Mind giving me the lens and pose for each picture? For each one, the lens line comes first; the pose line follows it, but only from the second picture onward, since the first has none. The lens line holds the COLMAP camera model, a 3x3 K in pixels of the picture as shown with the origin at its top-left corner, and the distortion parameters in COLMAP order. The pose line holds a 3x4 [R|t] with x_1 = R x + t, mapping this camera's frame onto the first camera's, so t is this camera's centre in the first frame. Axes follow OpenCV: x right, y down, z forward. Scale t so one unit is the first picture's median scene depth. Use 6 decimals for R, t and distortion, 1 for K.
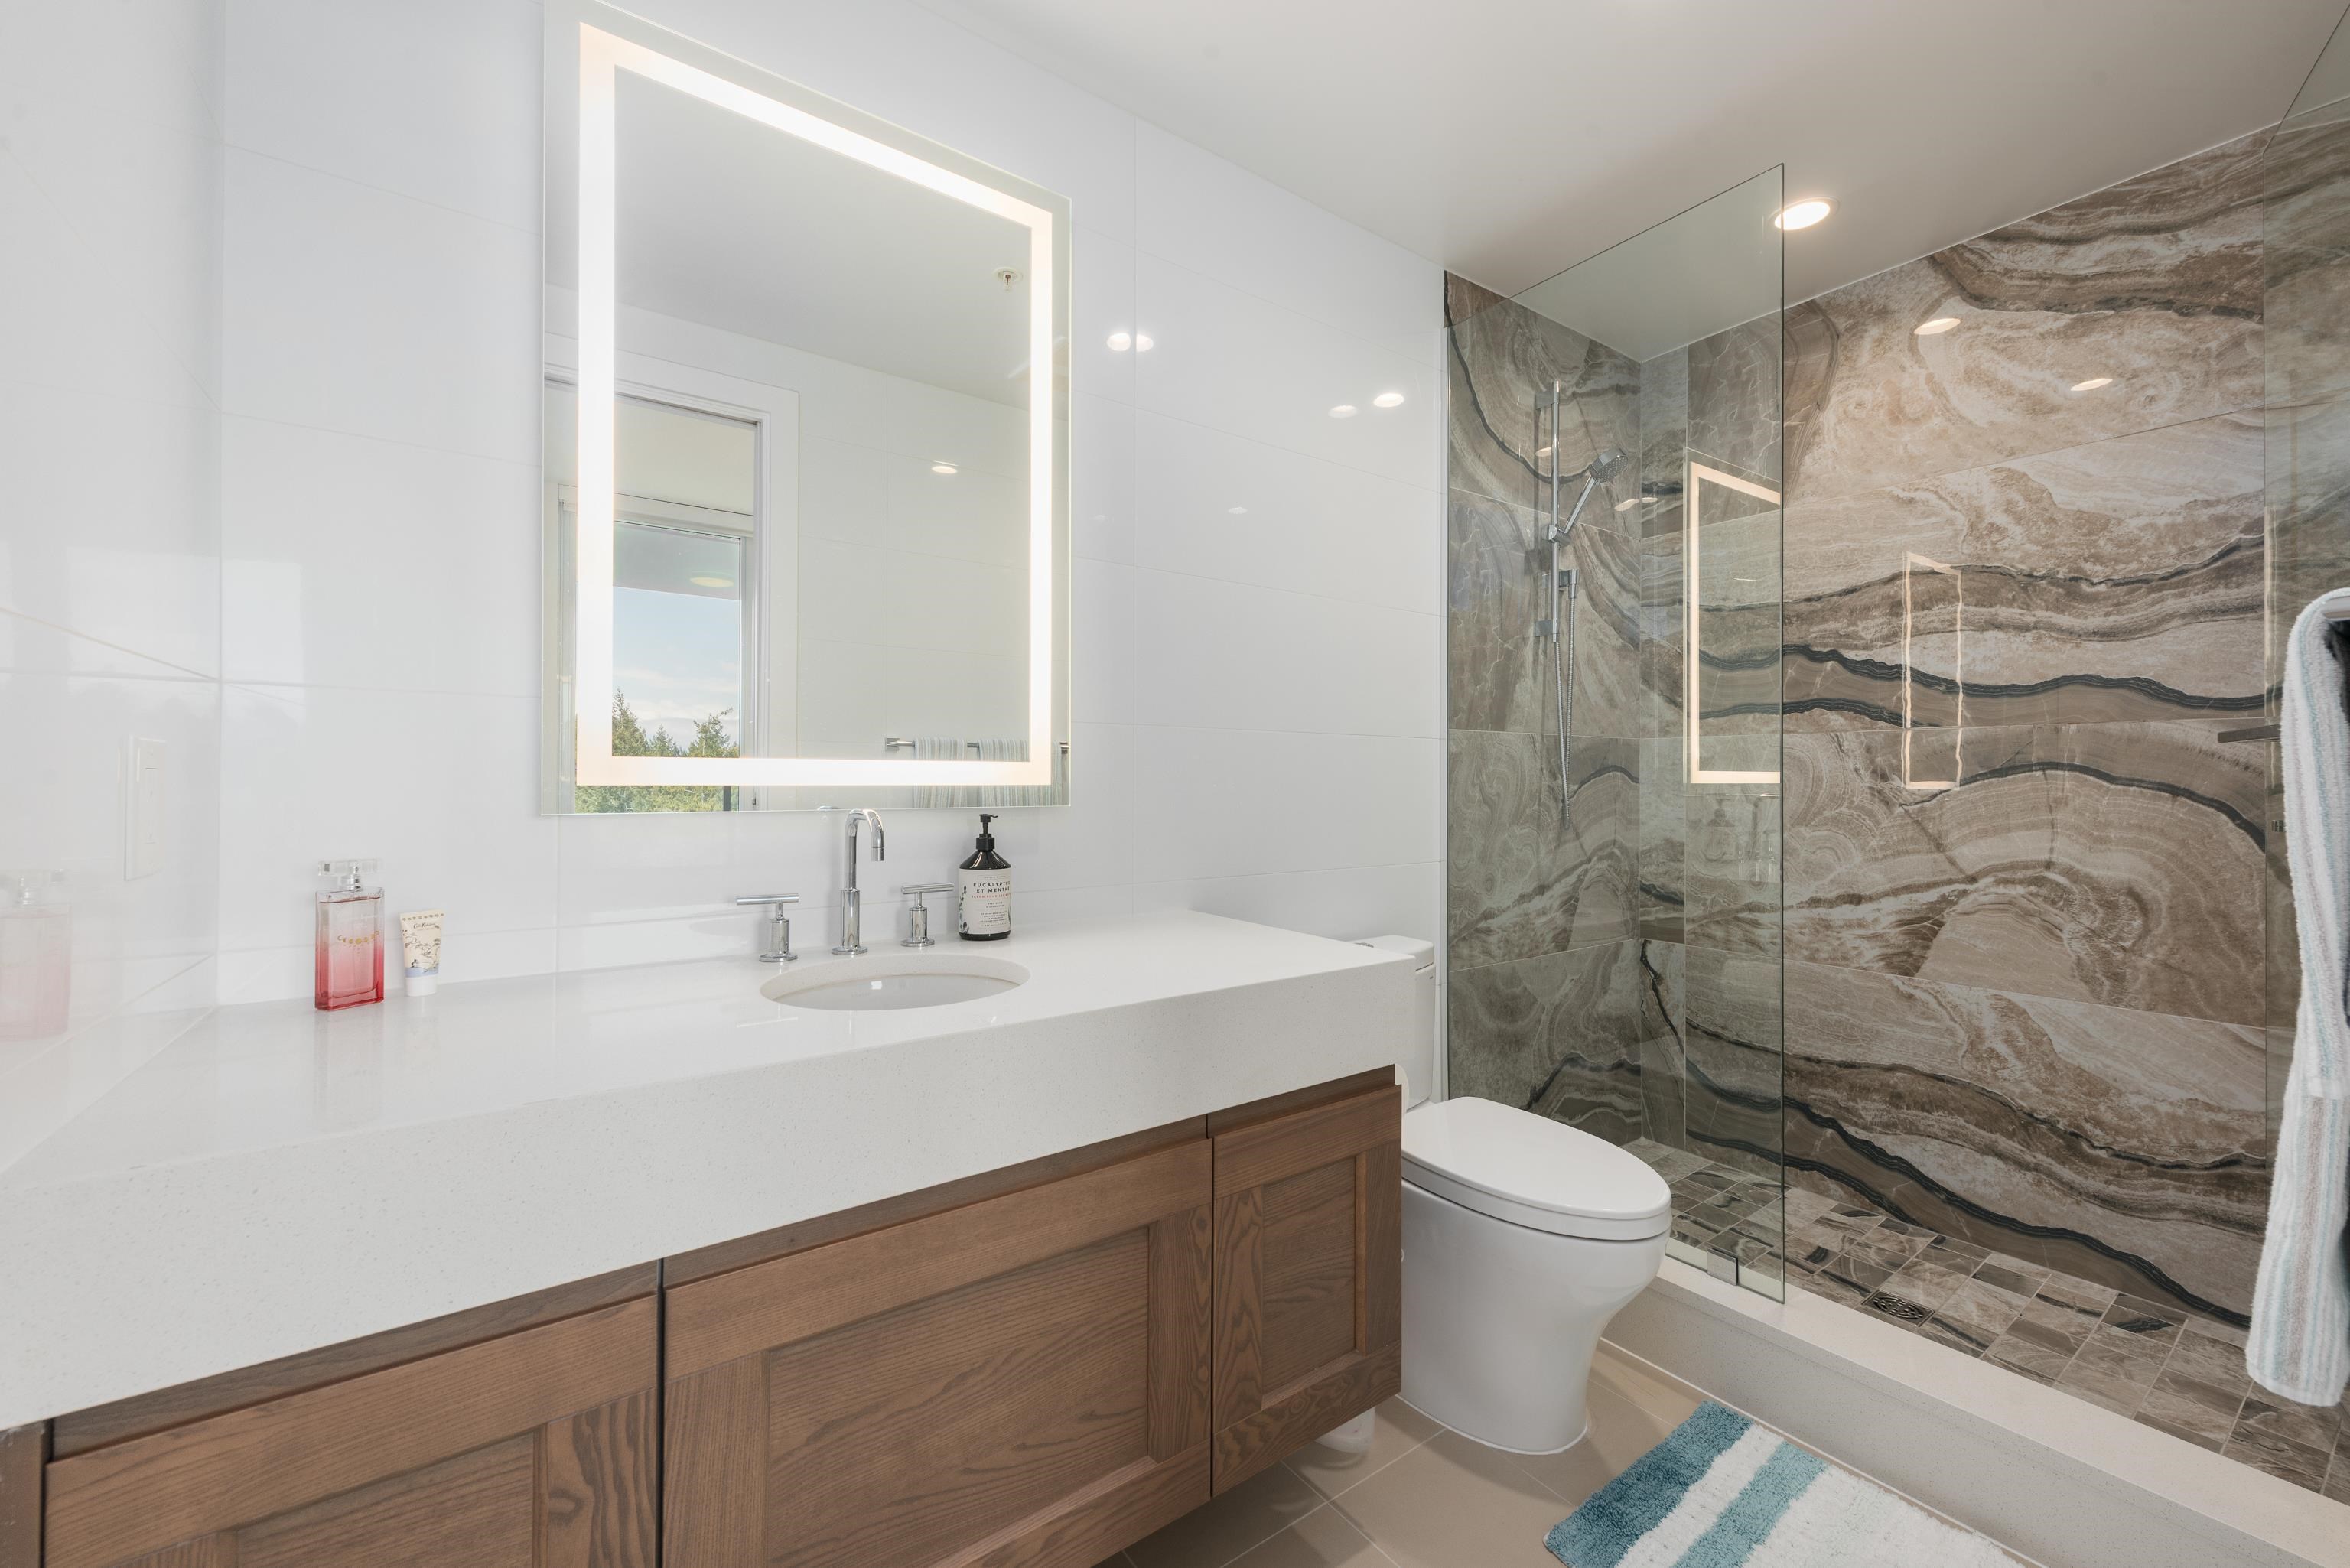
lens RADIAL K [[914.3, 0, 1194.9], [0, 914.3, 781.2], [0, 0, 1]] dist [0.008547, -0.002533]
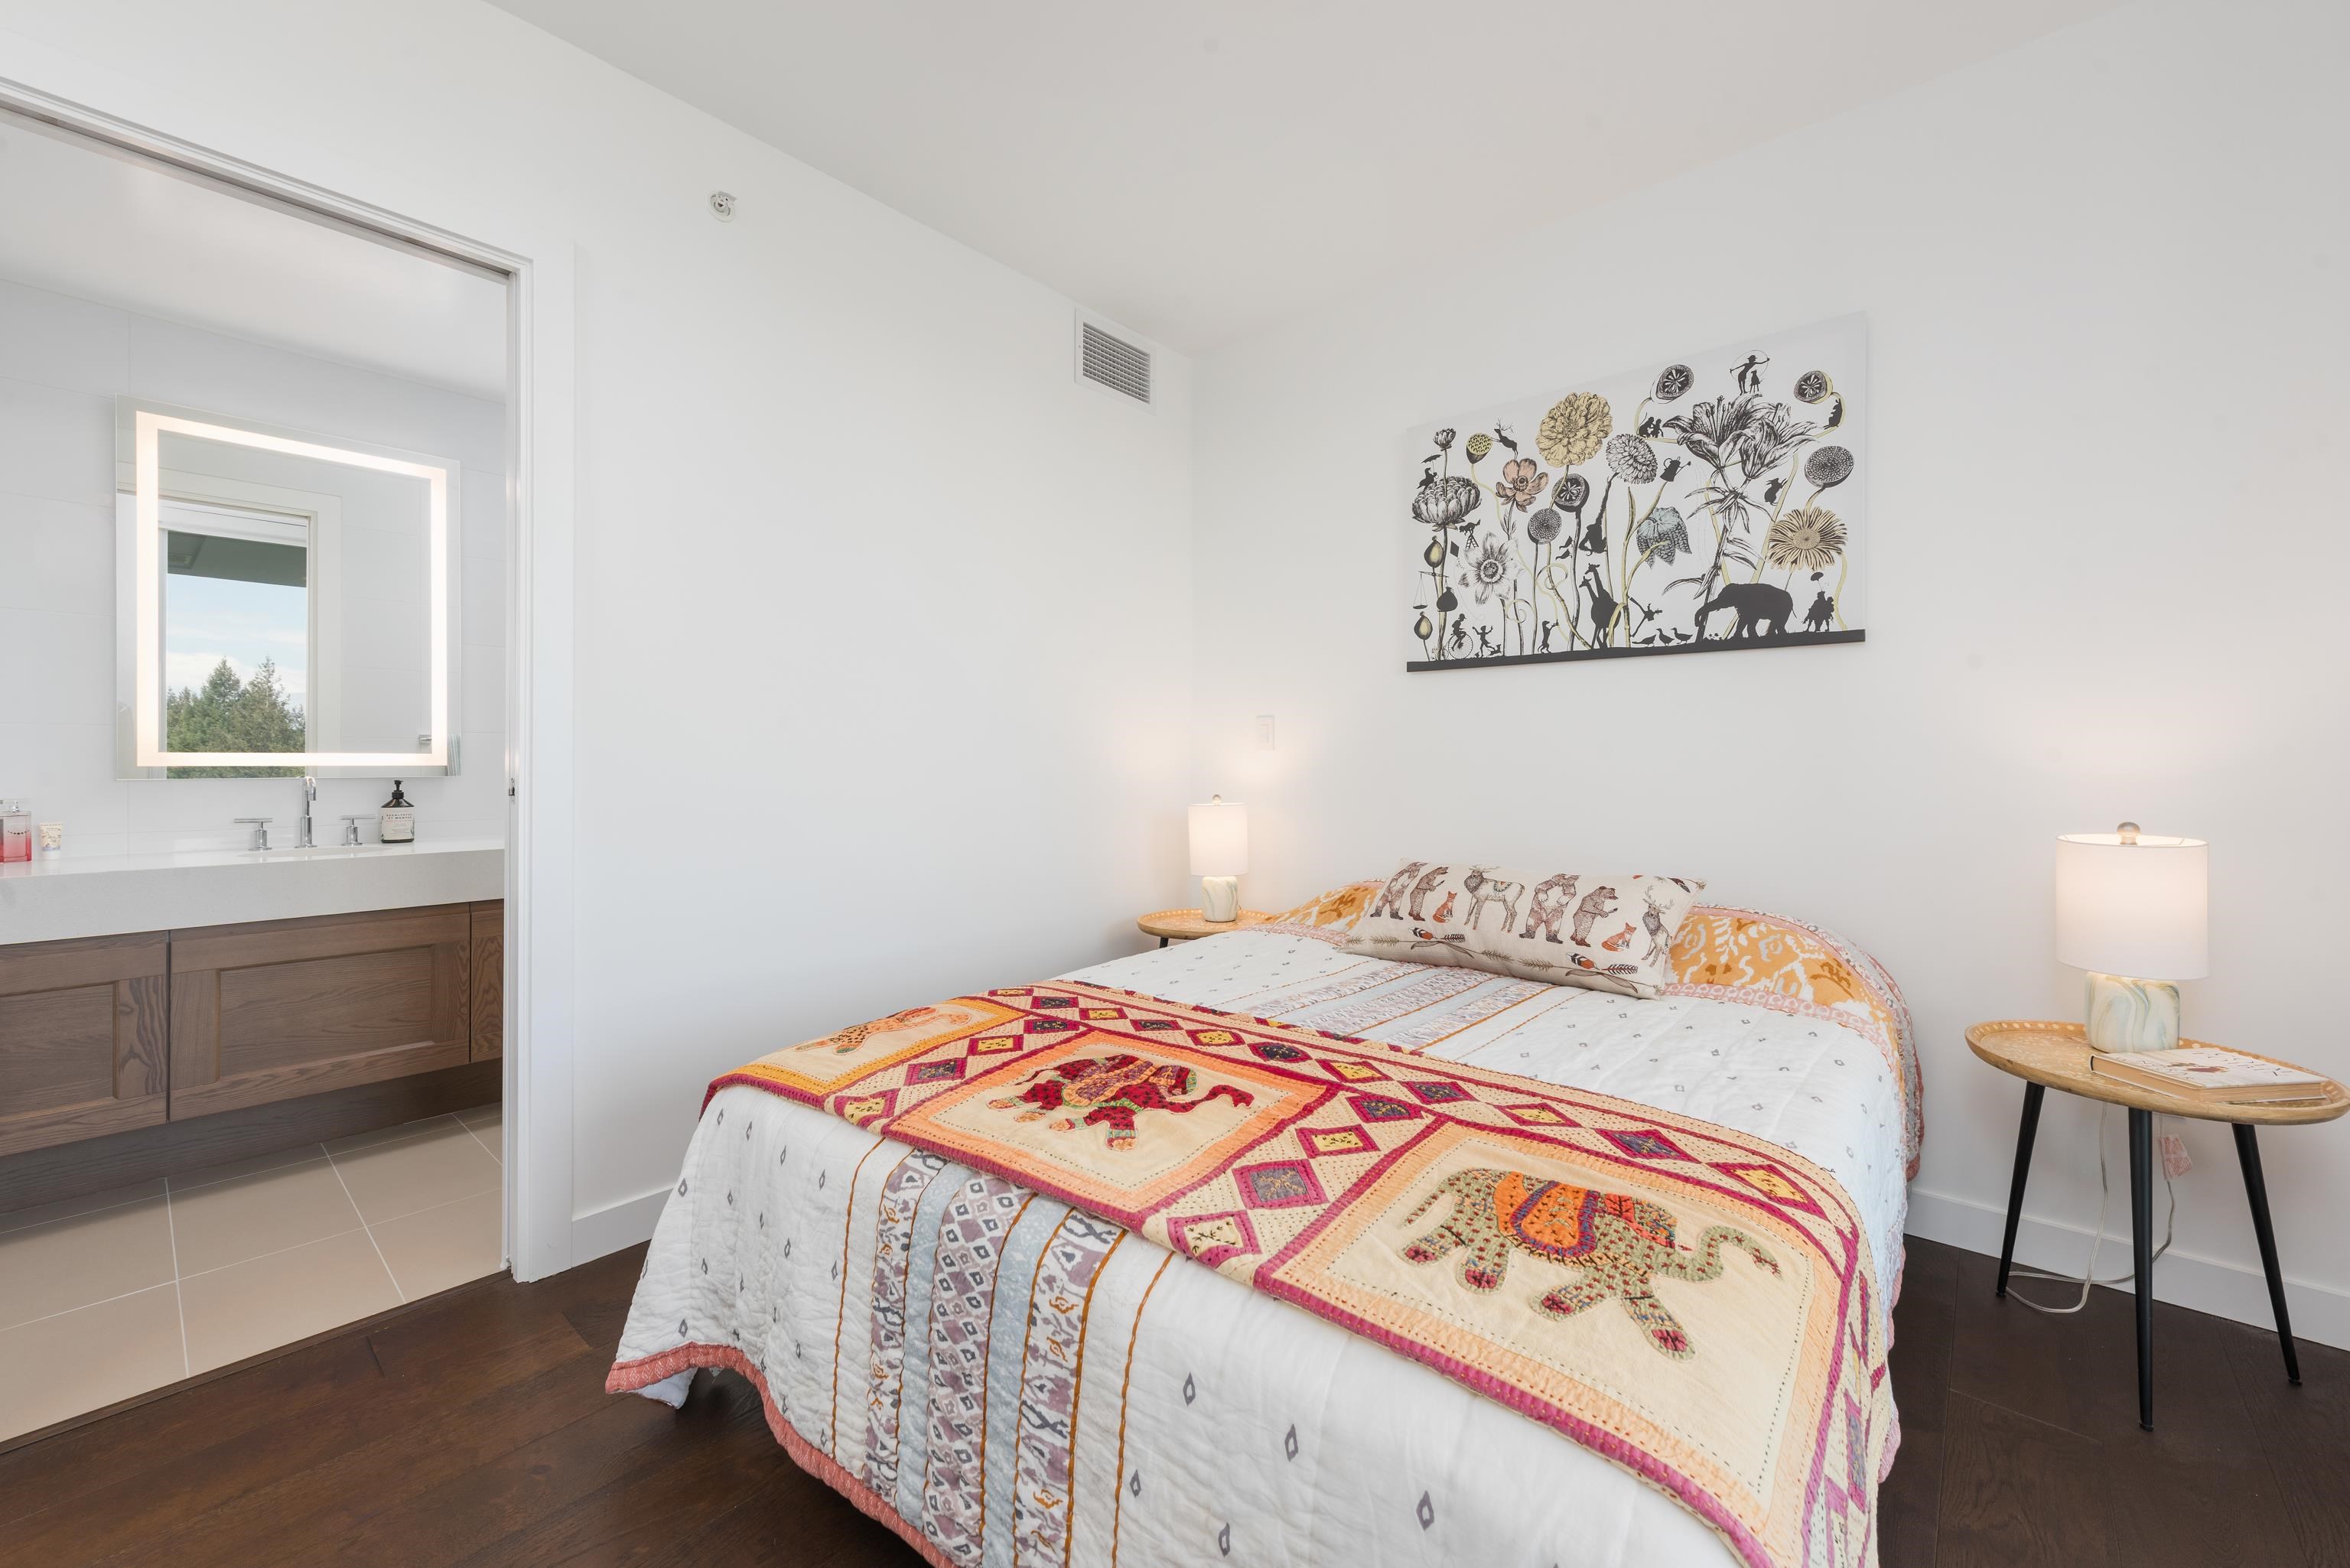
lens RADIAL K [[914.3, 0, 1186.8], [0, 914.3, 762.9], [0, 0, 1]] dist [0.008547, -0.002533]
pose [[0.972762, -0.005747, 0.231734, 1.288921], [0.004840, 0.999978, 0.004483, -0.001722], [-0.231755, -0.003239, 0.972769, -1.763805]]
